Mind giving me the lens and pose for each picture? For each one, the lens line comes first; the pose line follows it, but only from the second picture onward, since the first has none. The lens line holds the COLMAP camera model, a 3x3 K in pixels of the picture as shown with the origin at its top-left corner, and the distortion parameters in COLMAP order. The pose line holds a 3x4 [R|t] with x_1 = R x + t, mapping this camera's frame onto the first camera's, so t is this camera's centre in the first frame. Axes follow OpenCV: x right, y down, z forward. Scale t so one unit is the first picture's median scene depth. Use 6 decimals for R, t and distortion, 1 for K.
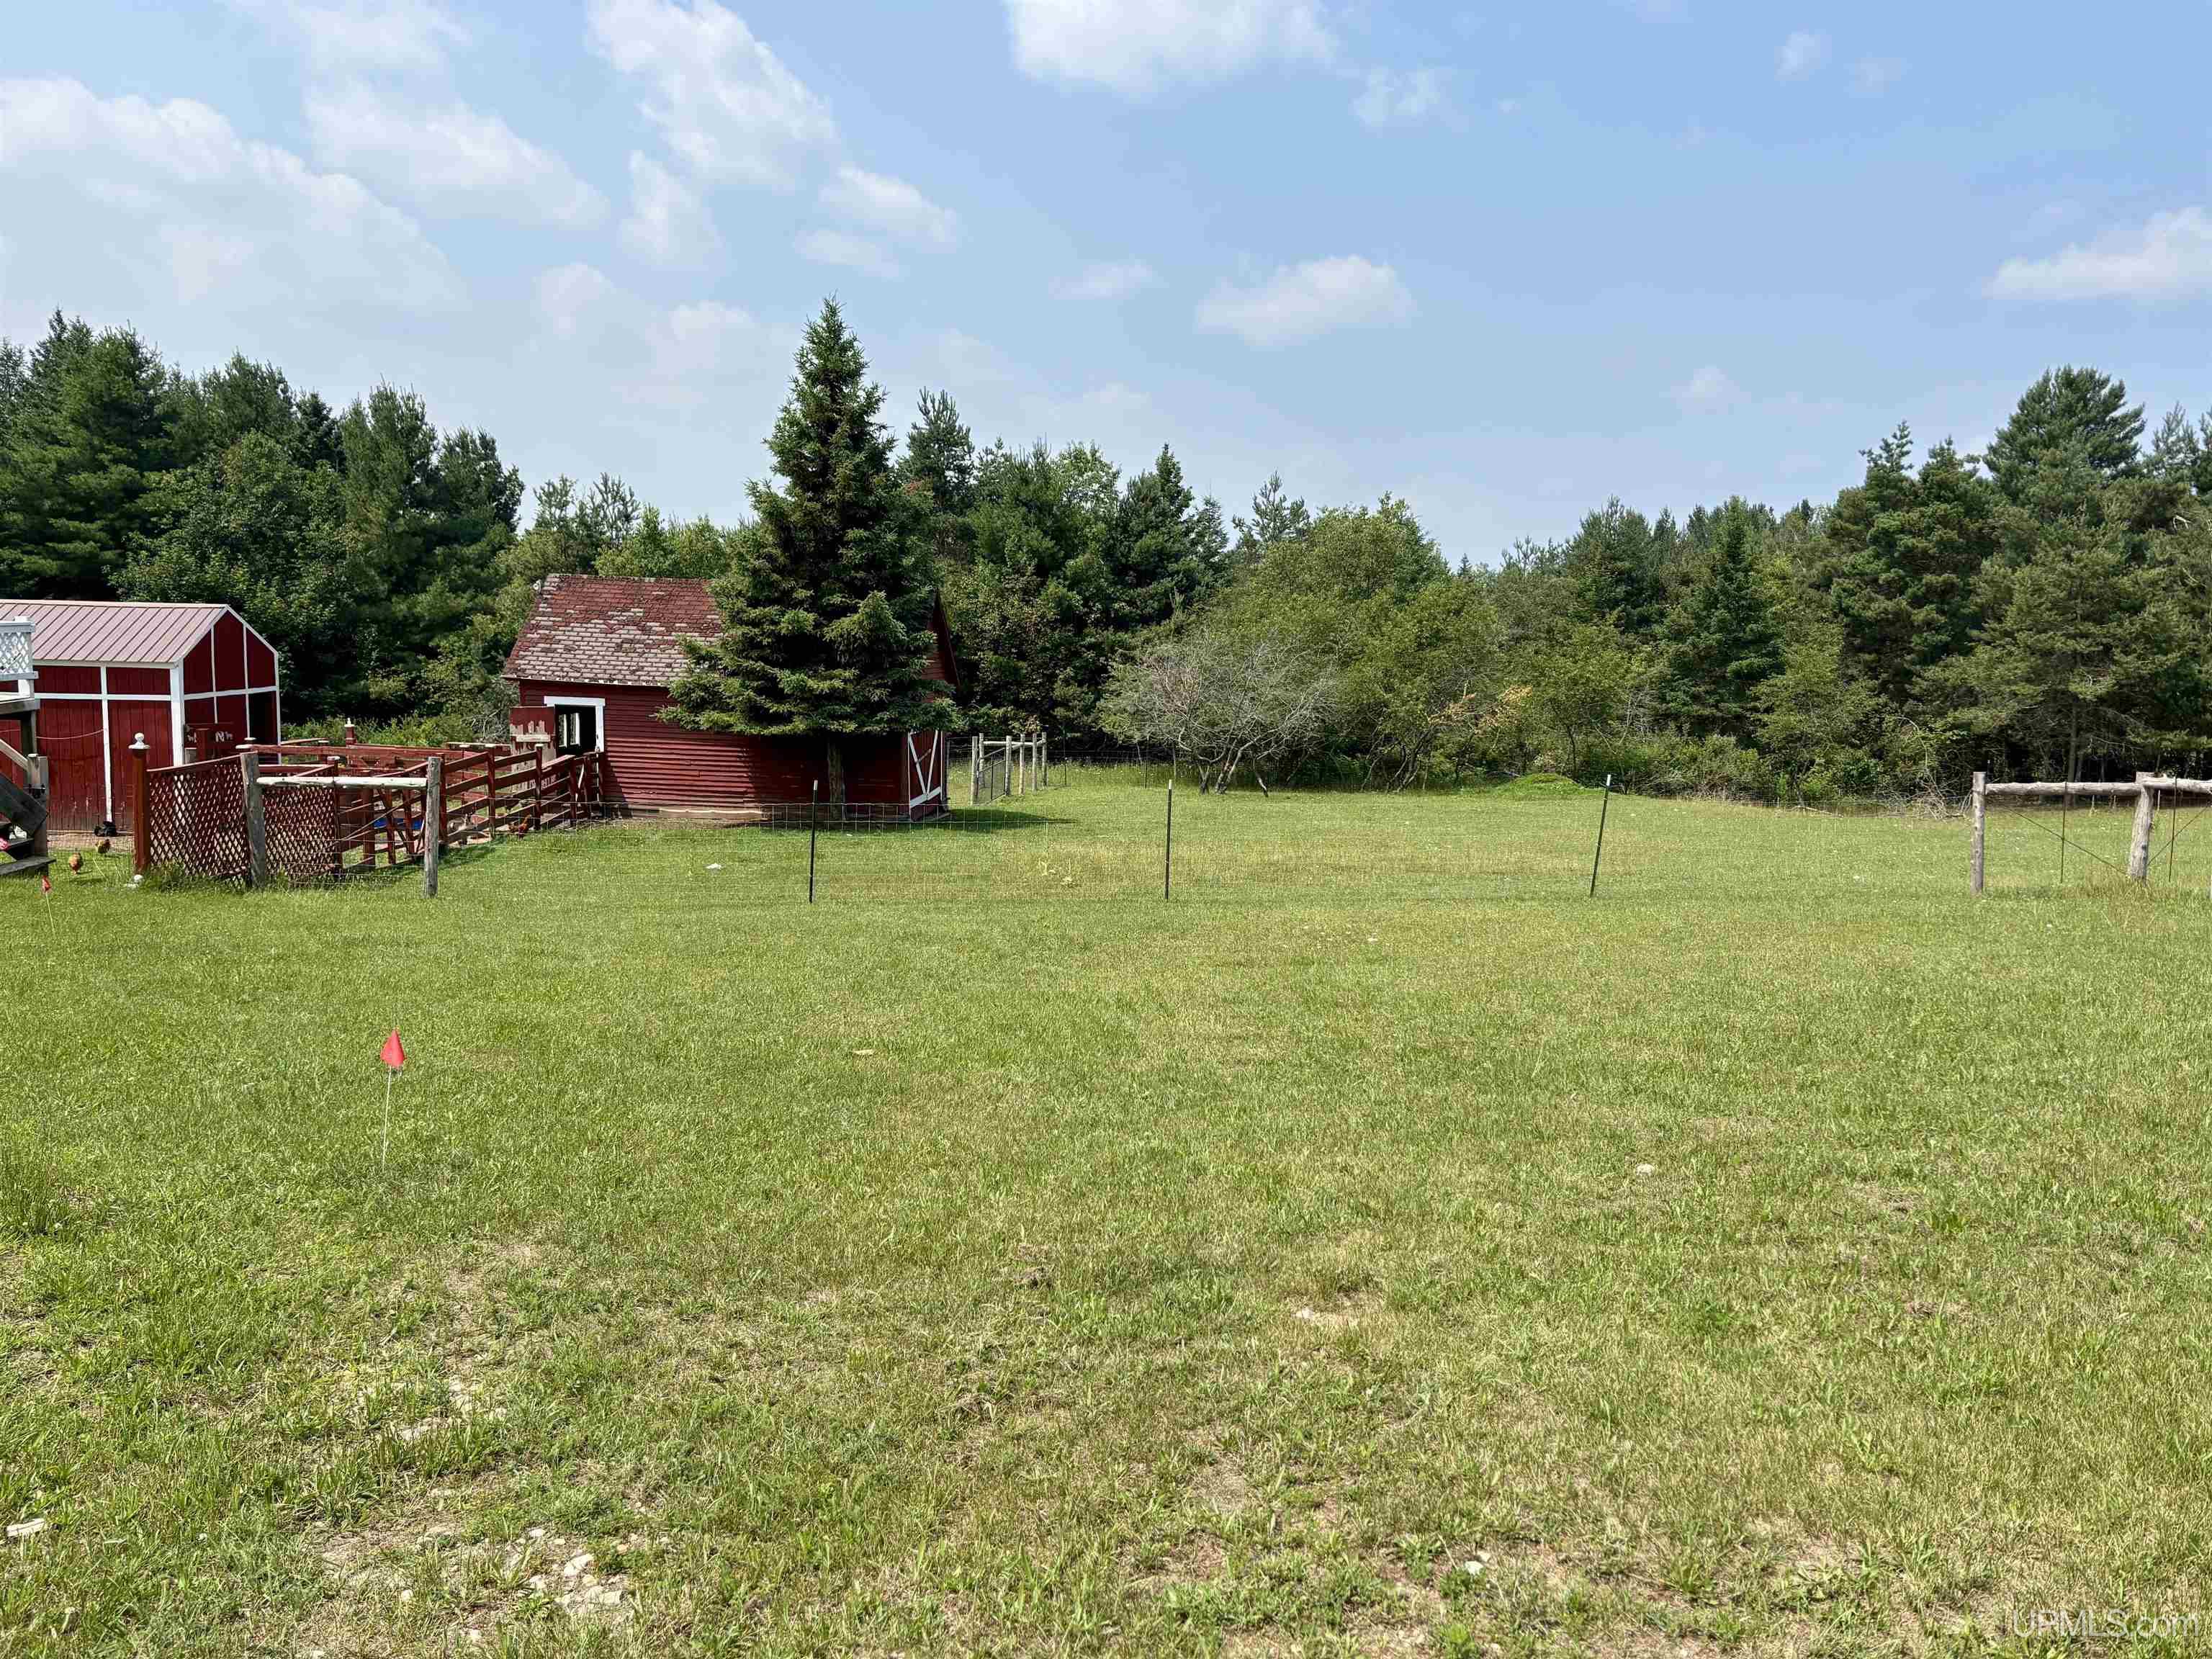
lens RADIAL K [[1658.7, 0, 1142.9], [0, 1658.7, 839.7], [0, 0, 1]] dist [0.114784, -0.180241]
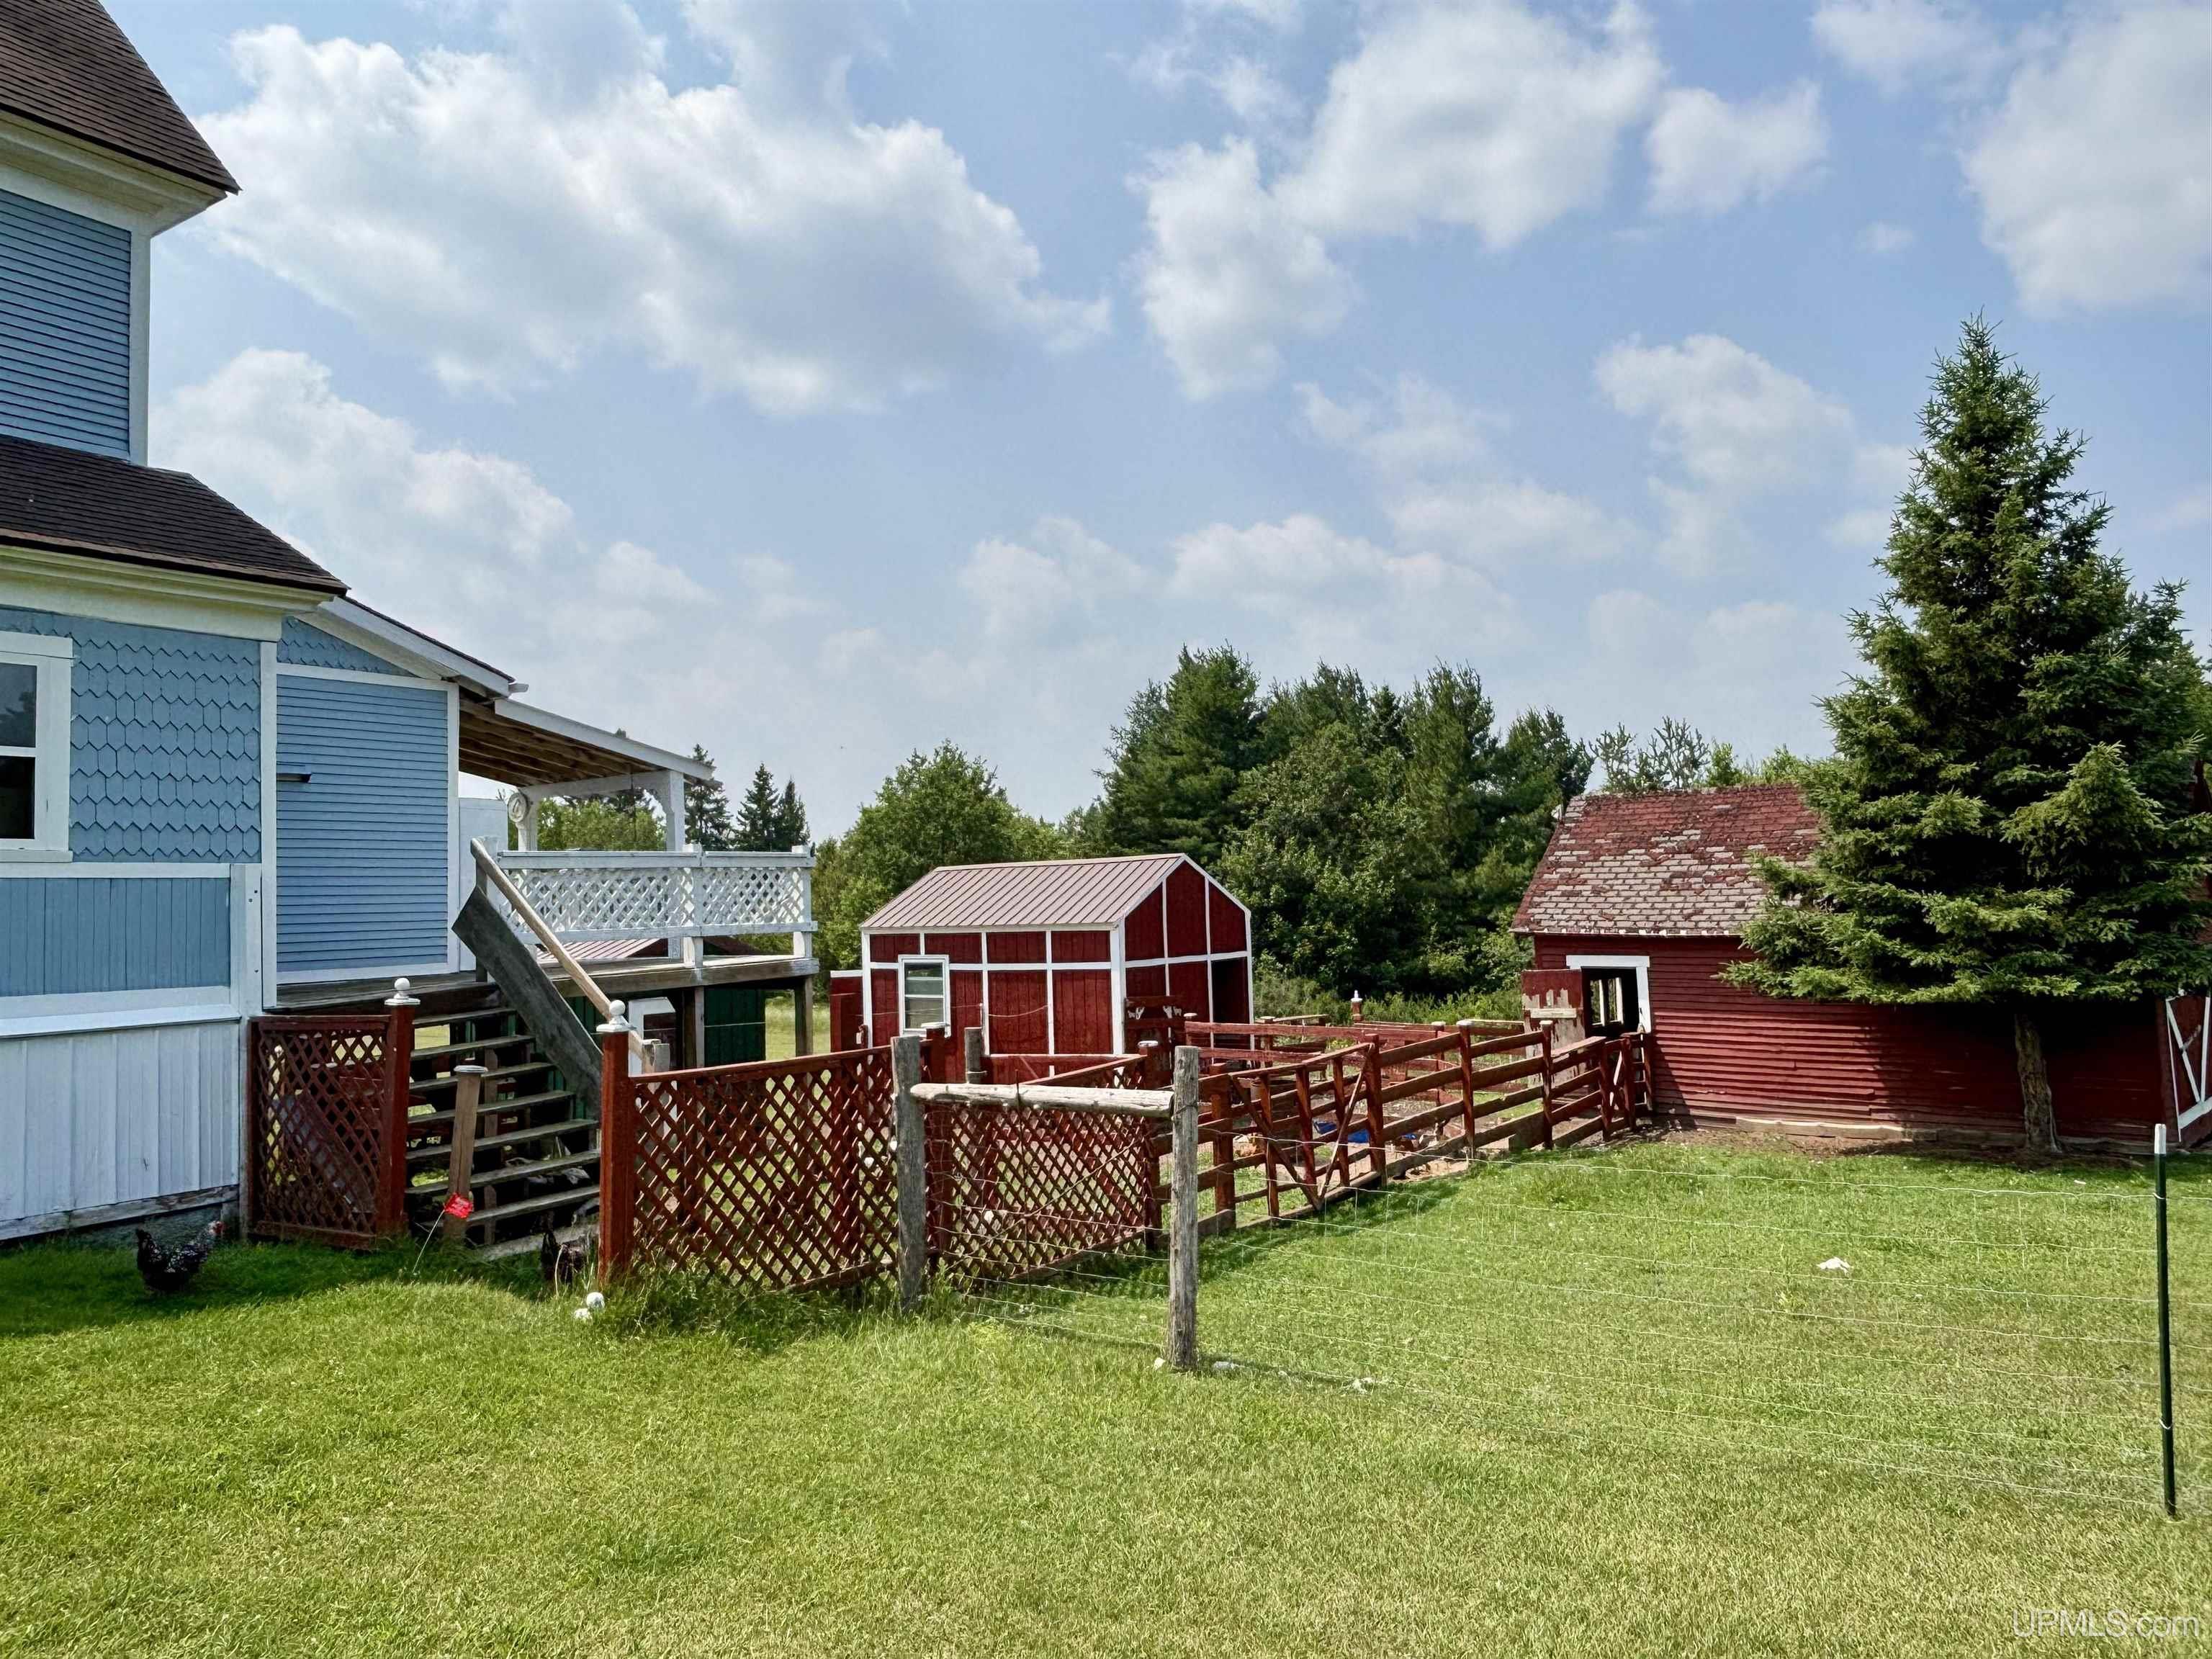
lens RADIAL K [[1512.7, 0, 1095.0], [0, 1512.7, 805.2], [0, 0, 1]] dist [0.048474, -0.092860]
pose [[0.773823, -0.092977, -0.626541, -0.095968], [-0.032894, 0.981934, -0.186343, -0.019861], [0.632548, 0.164805, 0.756784, 0.364489]]
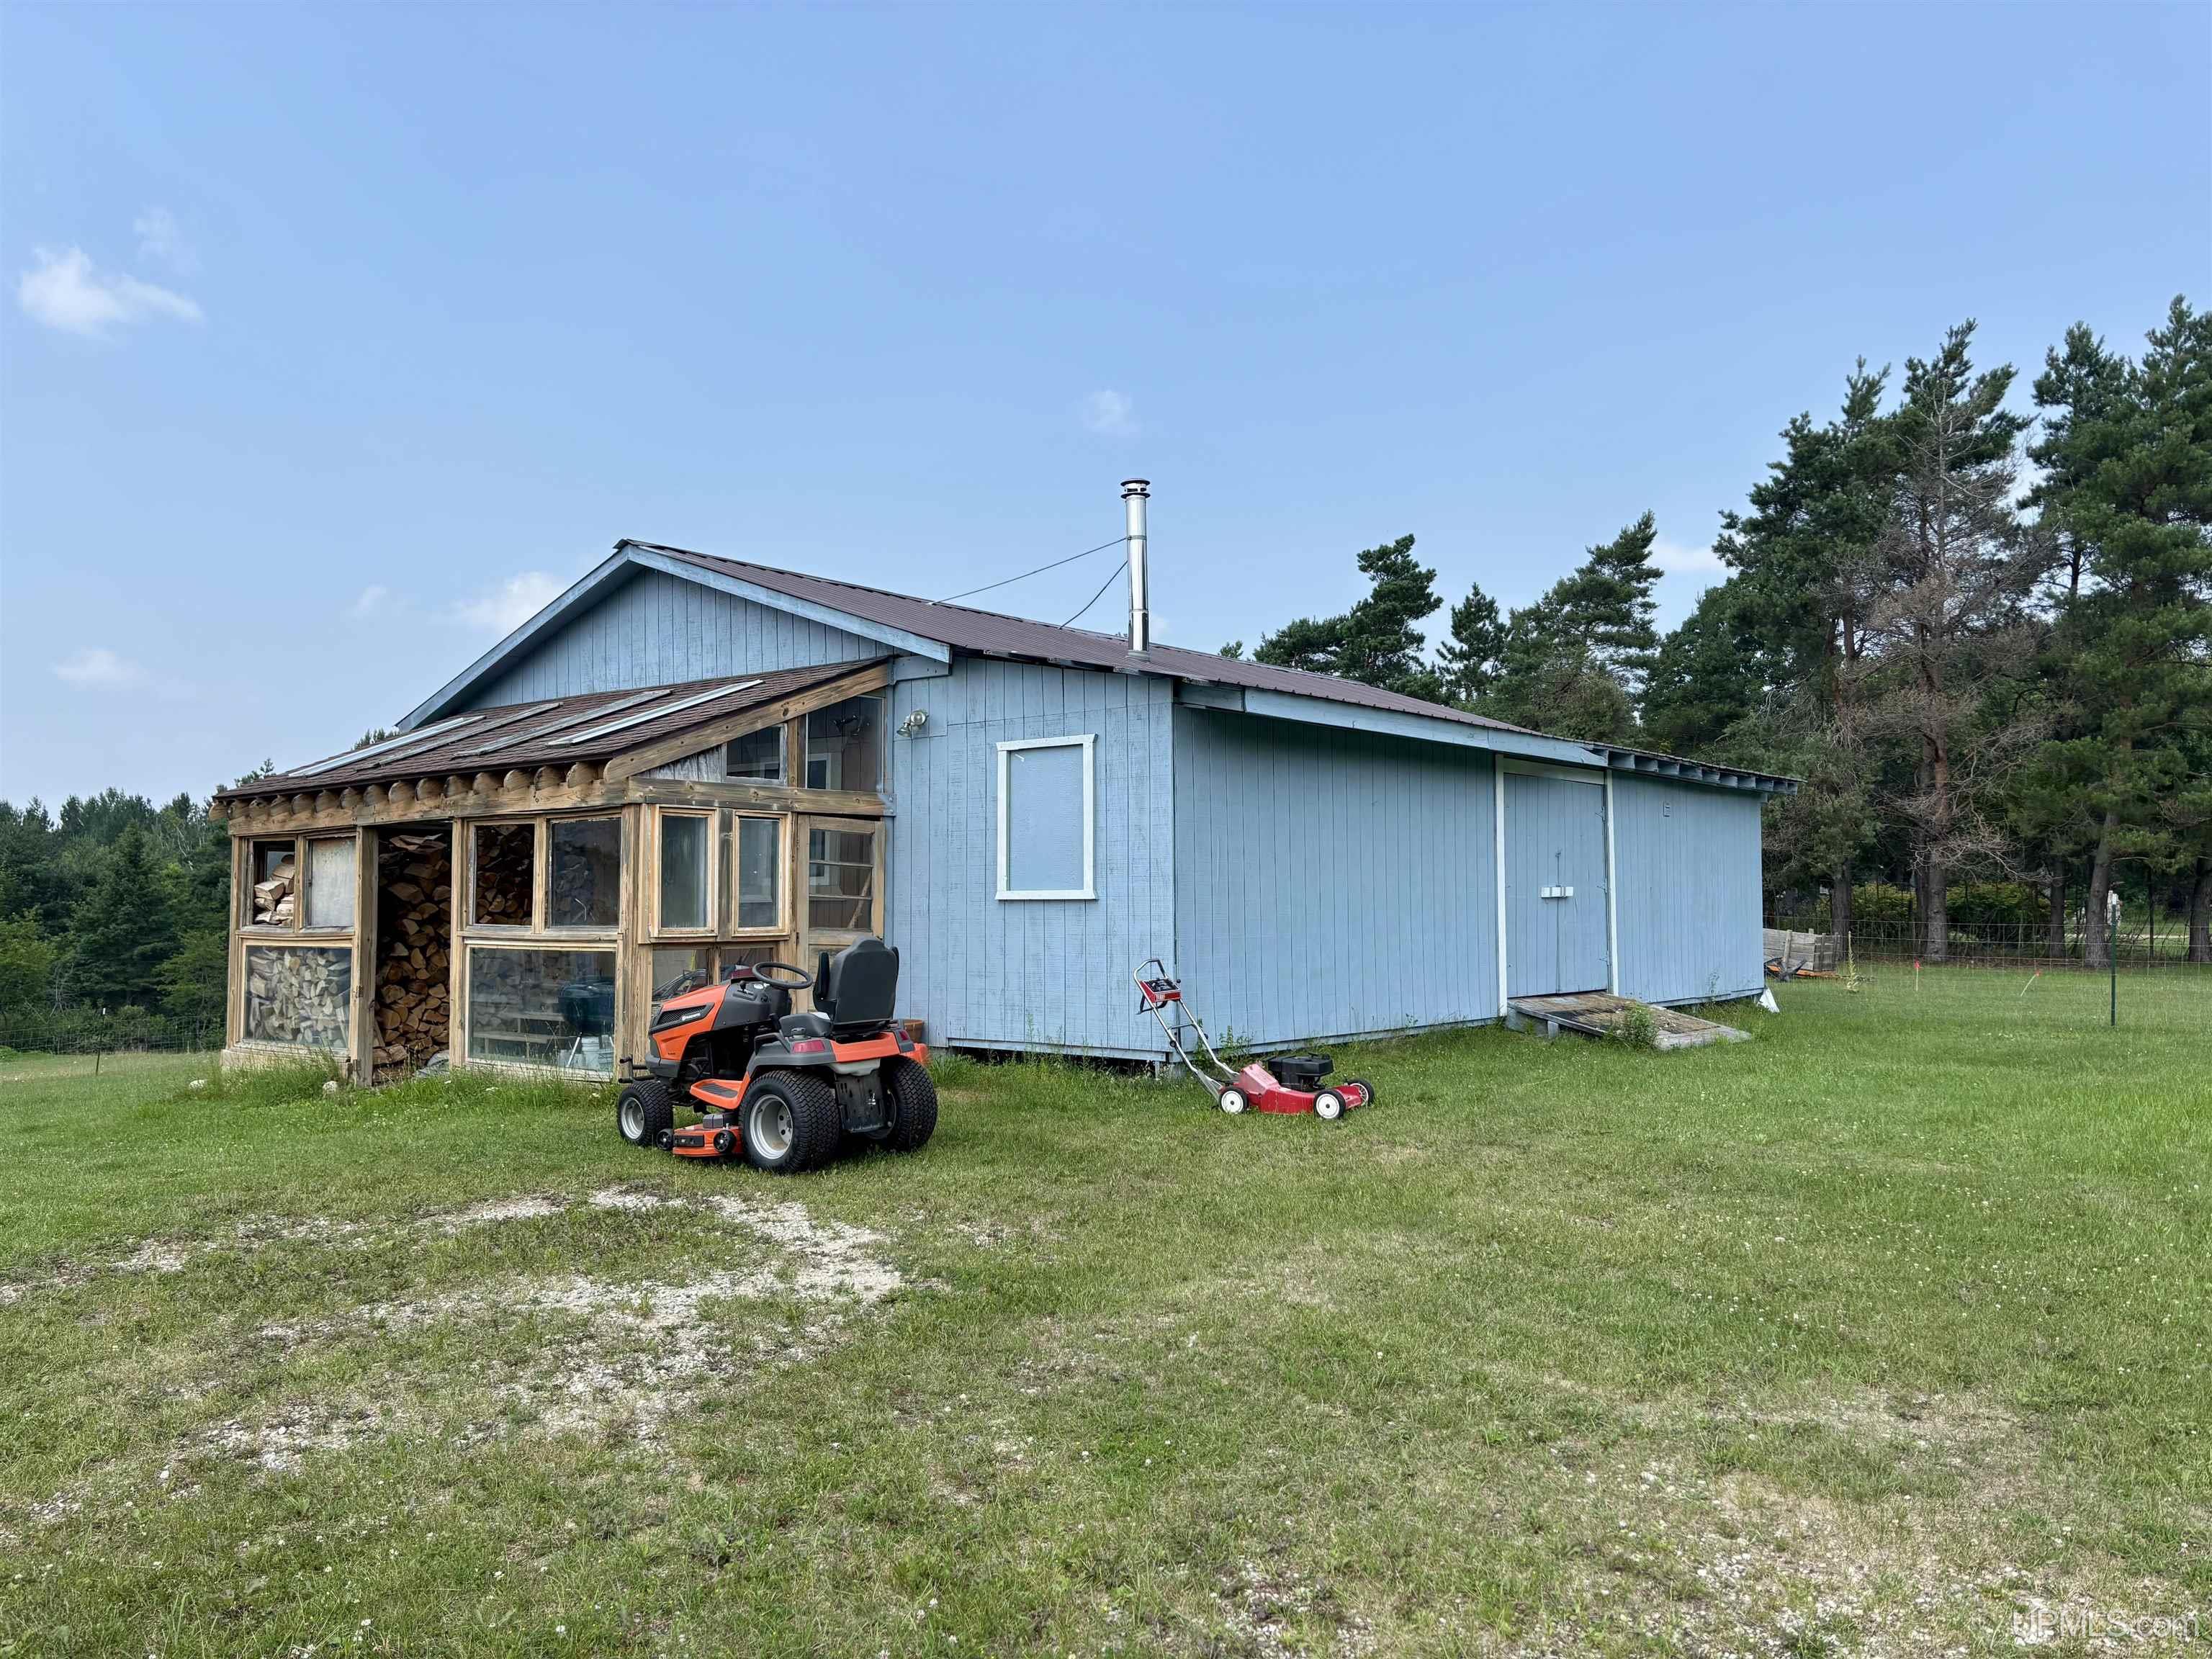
lens RADIAL K [[1692.9, 0, 1106.0], [0, 1692.9, 829.5], [0, 0, 1]] dist [0.024064, 0.001879]
pose [[0.649704, 0.006130, 0.760163, -0.206544], [0.124709, 0.985560, -0.114536, 0.061377], [-0.749888, 0.169214, 0.639558, -0.515845]]
